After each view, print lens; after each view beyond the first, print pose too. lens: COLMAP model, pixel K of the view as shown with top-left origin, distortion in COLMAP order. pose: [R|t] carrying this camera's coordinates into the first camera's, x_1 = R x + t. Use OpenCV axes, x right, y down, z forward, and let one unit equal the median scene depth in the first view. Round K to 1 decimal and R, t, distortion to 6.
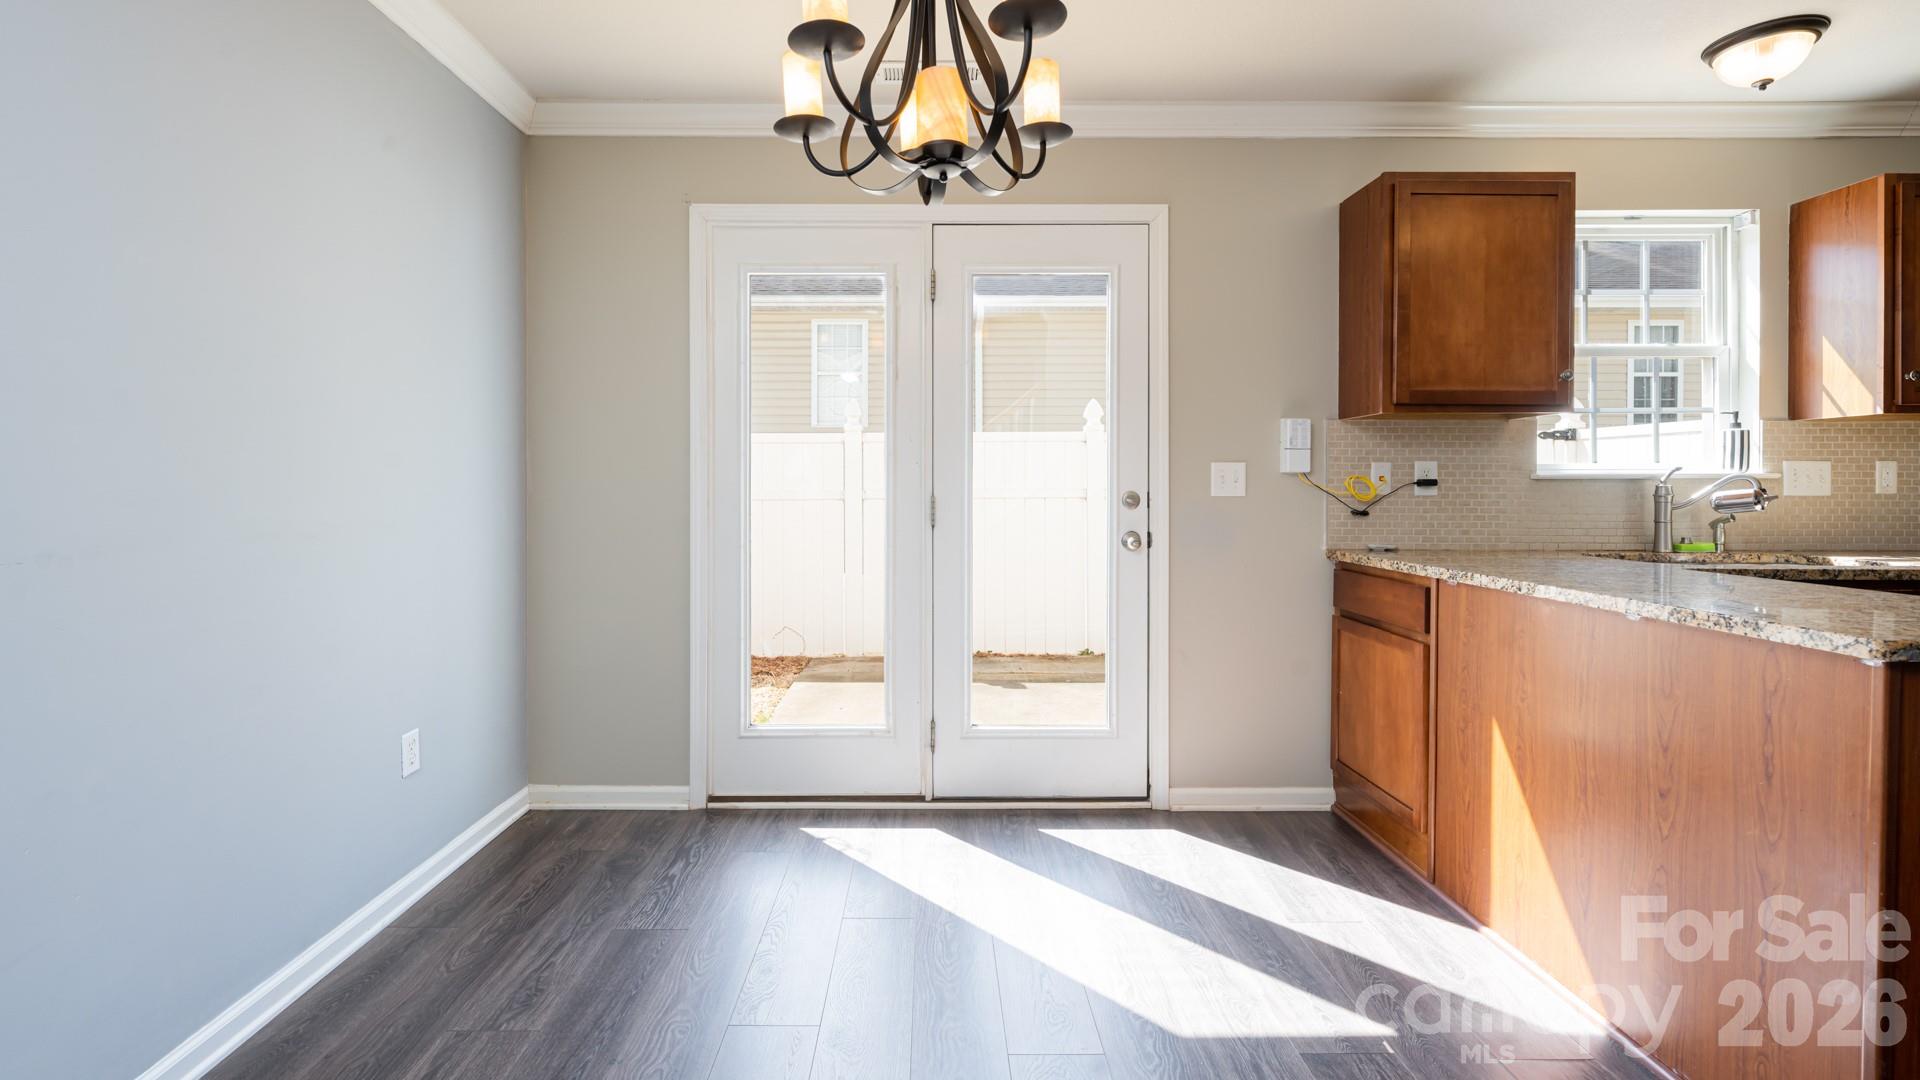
lens RADIAL K [[835.6, 0, 952.8], [0, 835.6, 492.7], [0, 0, 1]] dist [0.002232, -0.000609]
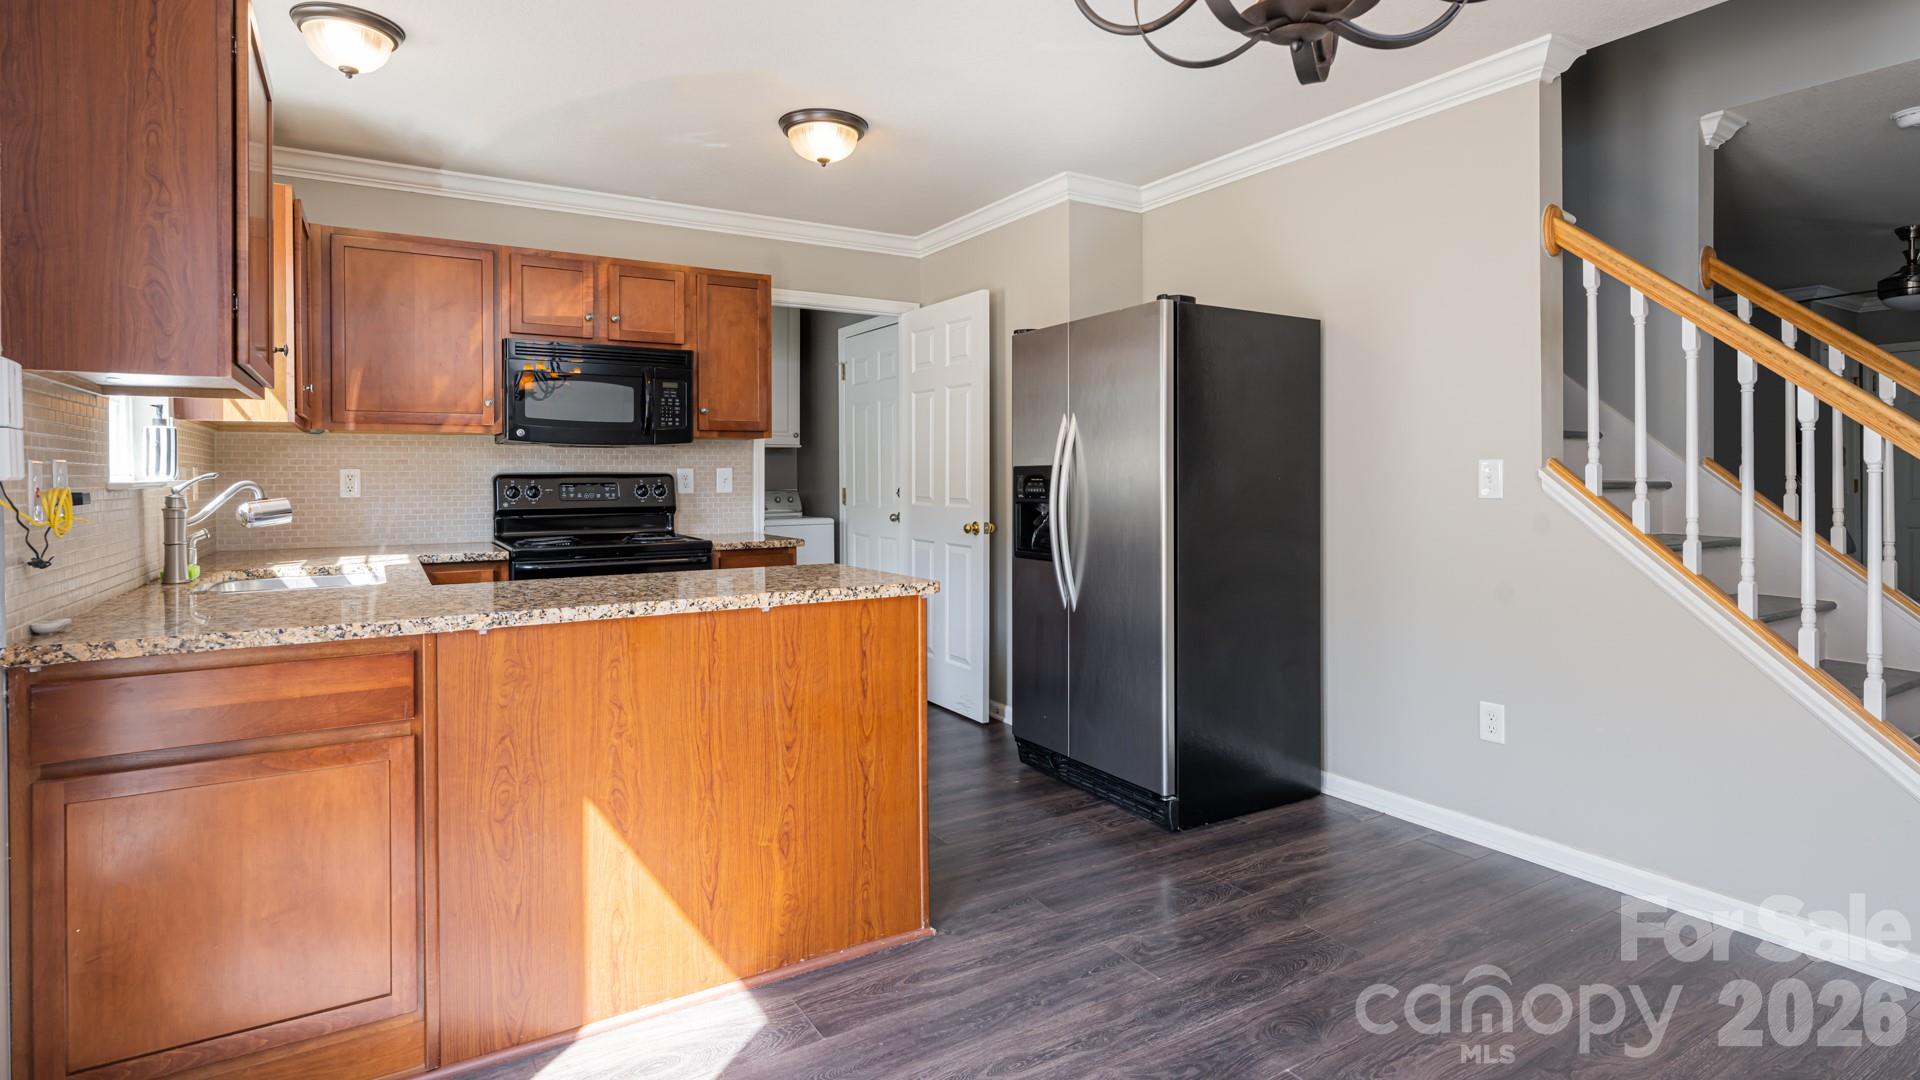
lens RADIAL K [[975.4, 0, 947.4], [0, 975.4, 477.6], [0, 0, 1]] dist [0.001121, -0.000545]
pose [[-0.503105, -0.000283, 0.864225, -0.282769], [0.013768, 0.999870, 0.008342, -0.024031], [-0.864116, 0.016095, -0.503036, 0.847920]]
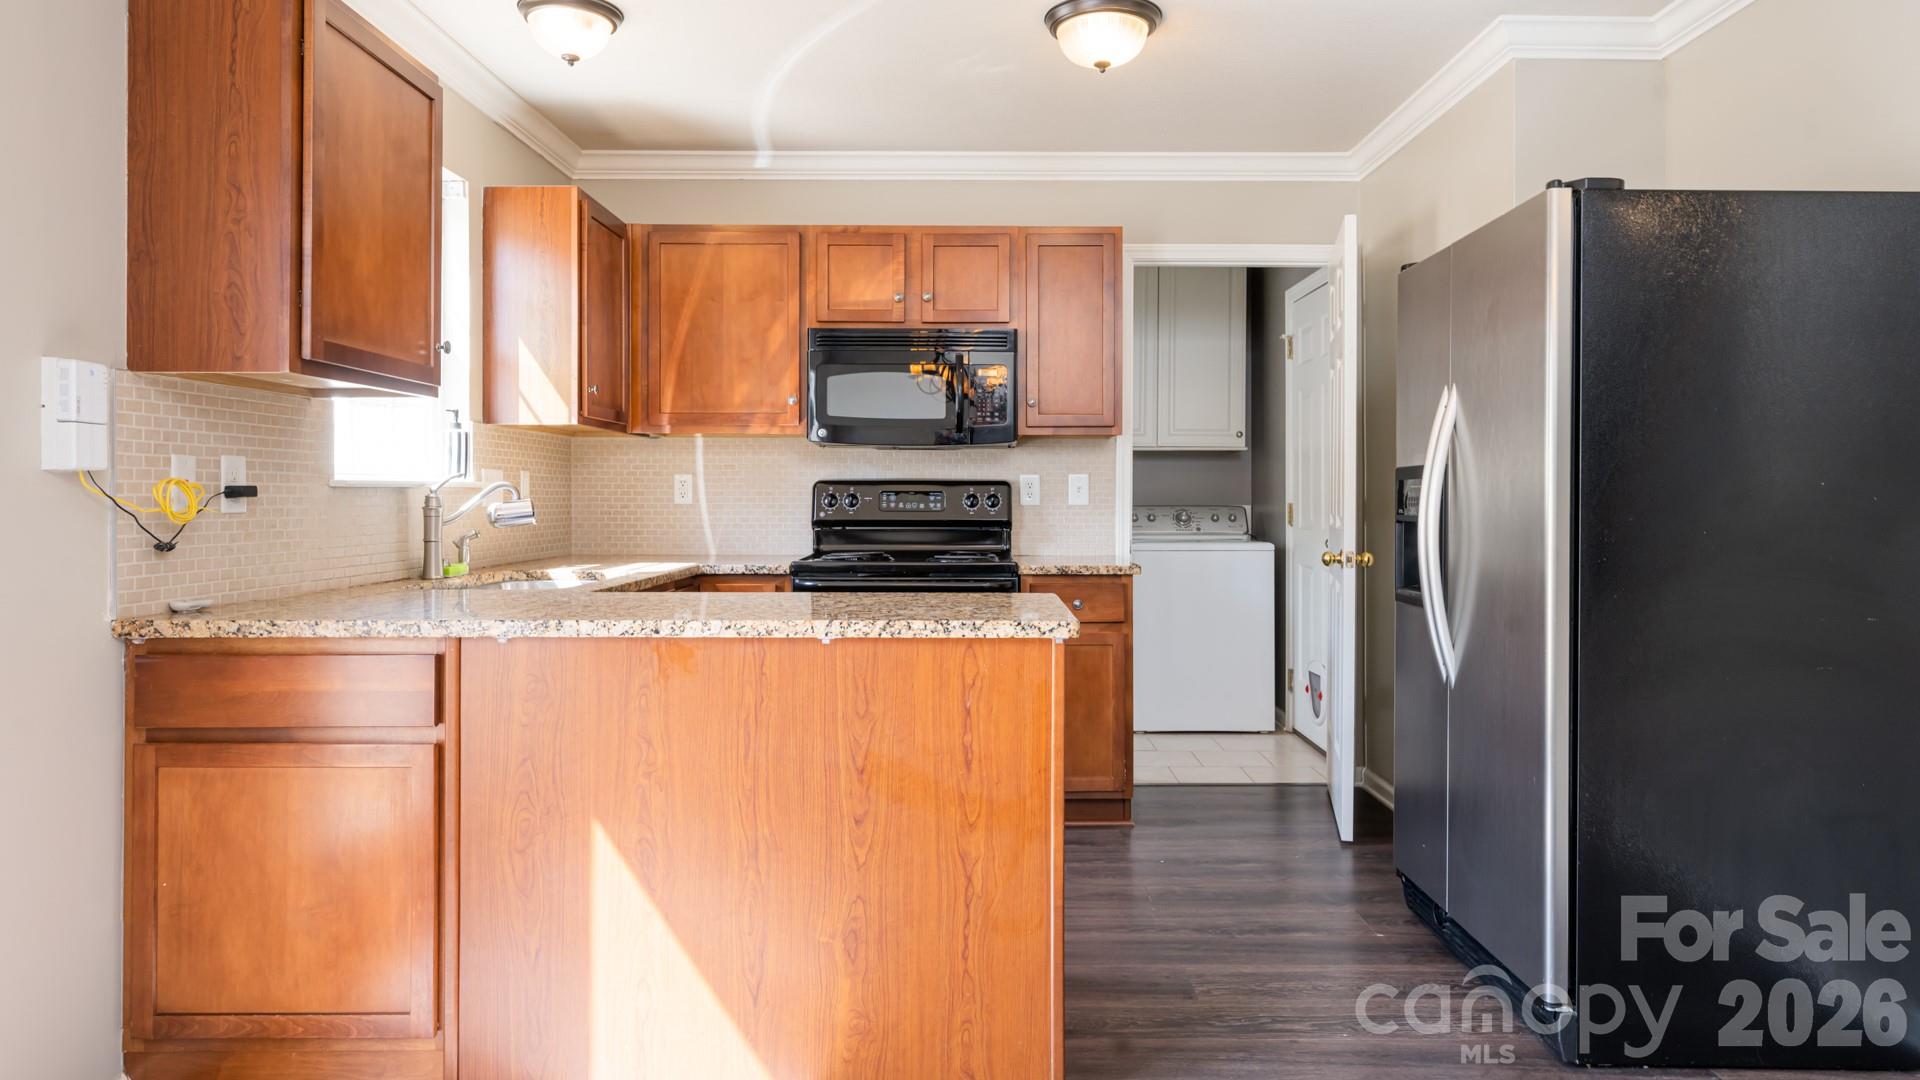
lens RADIAL K [[1185.2, 0, 951.9], [0, 1185.2, 492.1], [0, 0, 1]] dist [0.004376, -0.000988]
pose [[0.022716, 0.001939, 0.999740, -0.280003], [0.008576, 0.999961, -0.002135, -0.005571], [-0.999705, 0.008622, 0.022698, 0.482222]]
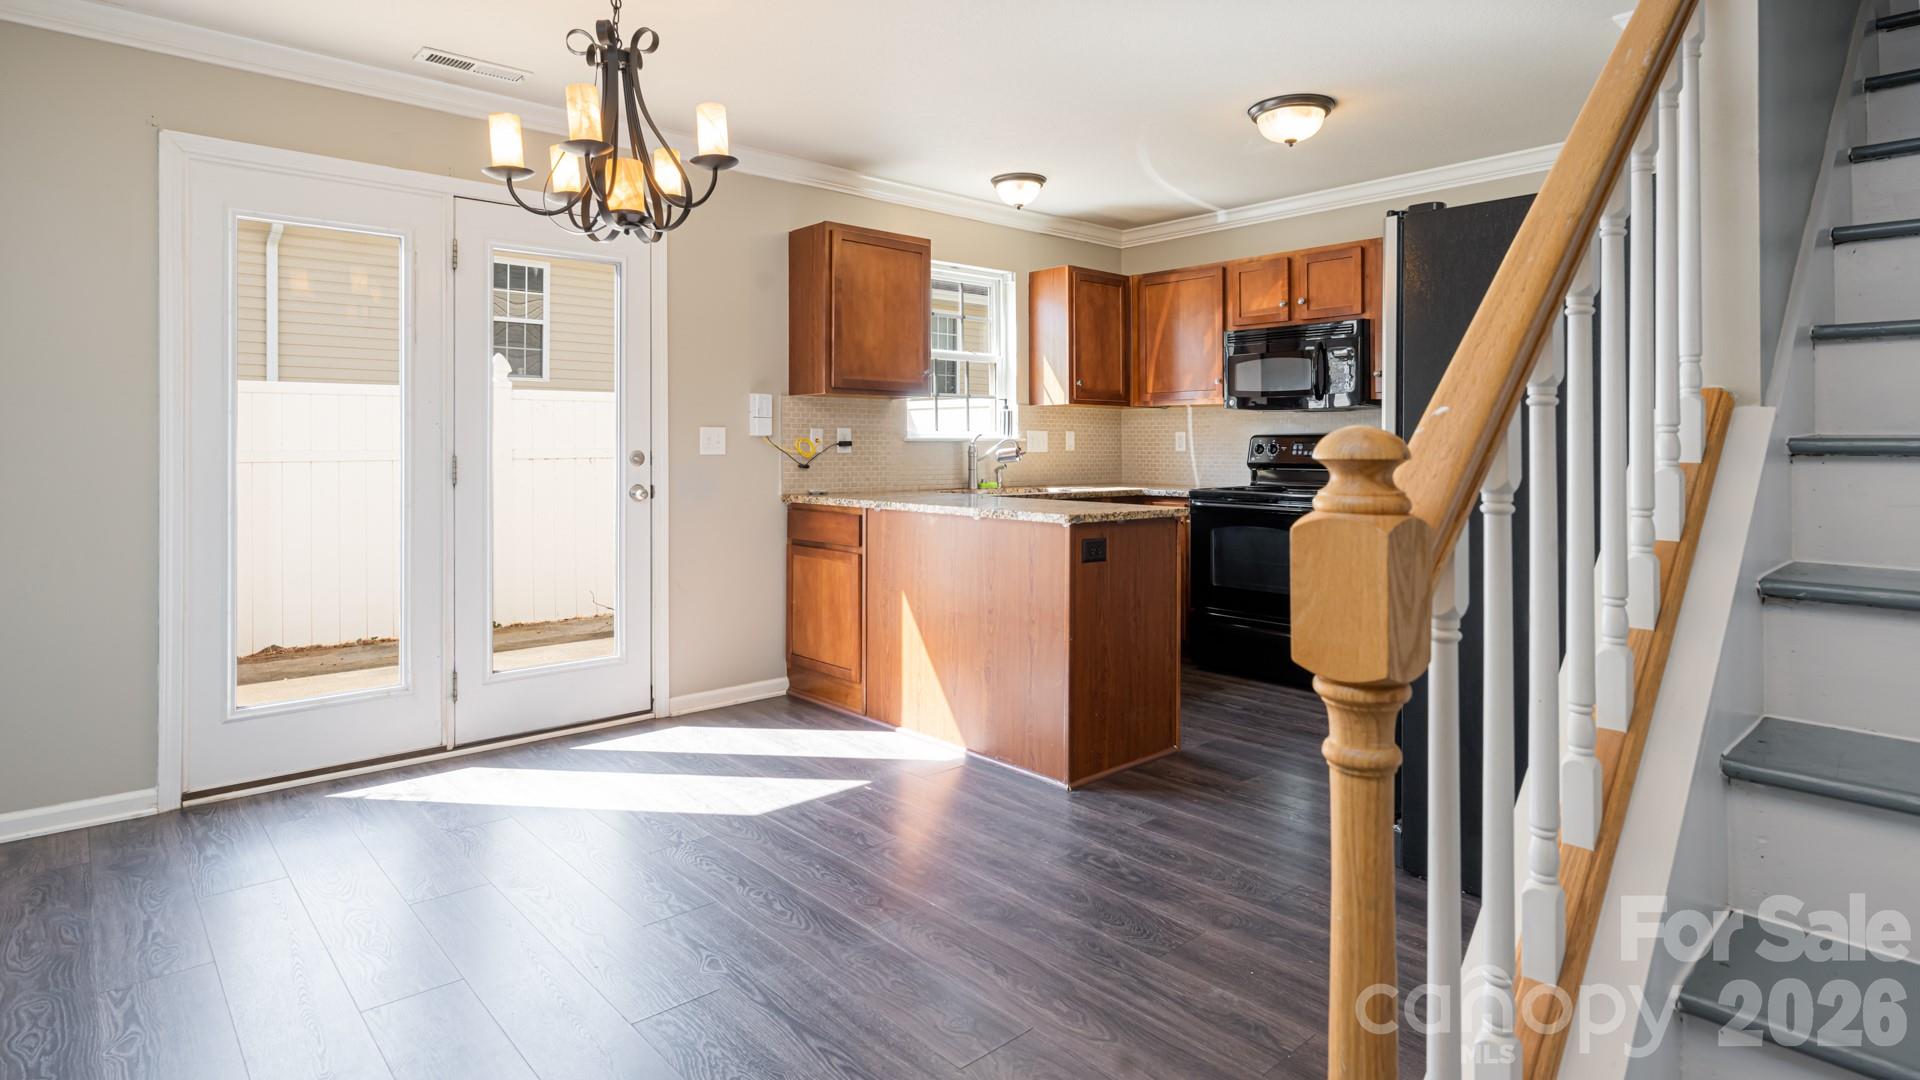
lens RADIAL K [[975.4, 0, 938.4], [0, 975.4, 436.6], [0, 0, 1]] dist [0.001121, -0.000545]
pose [[0.762213, 0.005827, 0.647300, -0.362192], [0.006055, 0.999852, -0.016131, 0.003141], [-0.647298, 0.016215, 0.762065, -0.328436]]
